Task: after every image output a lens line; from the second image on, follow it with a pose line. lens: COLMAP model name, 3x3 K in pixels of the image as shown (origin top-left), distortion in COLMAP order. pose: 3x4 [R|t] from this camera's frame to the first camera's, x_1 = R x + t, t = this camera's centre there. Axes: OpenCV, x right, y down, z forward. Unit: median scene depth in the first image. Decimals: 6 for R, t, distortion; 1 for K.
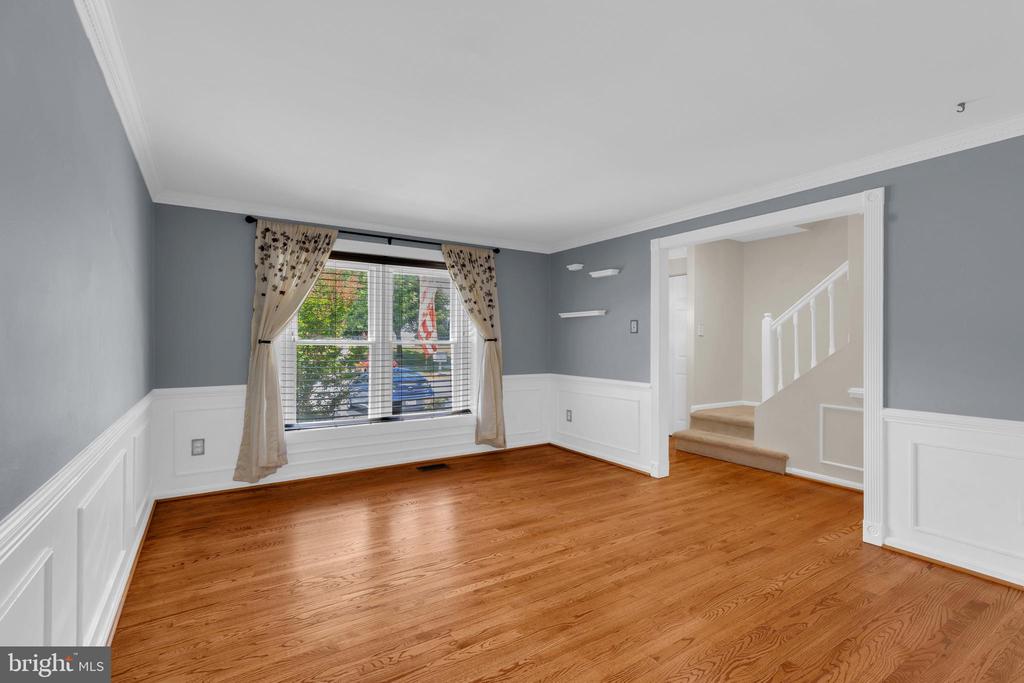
lens RADIAL K [[467.2, 0, 512.0], [0, 467.2, 341.5], [0, 0, 1]] dist [0.001096, 0.000224]
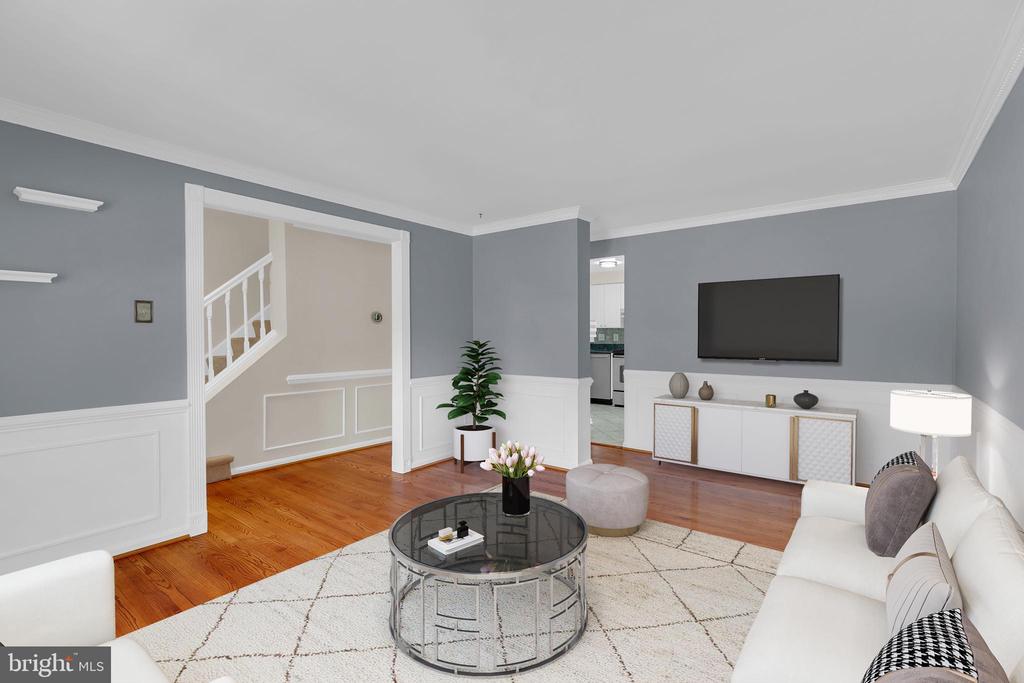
lens RADIAL K [[467.2, 0, 512.0], [0, 467.2, 341.5], [0, 0, 1]] dist [0.001096, 0.000224]
pose [[-0.331129, -0.015837, 0.943452, -0.563438], [0.001884, 0.999846, 0.017445, -0.003410], [-0.943583, 0.007554, -0.331049, 0.916255]]
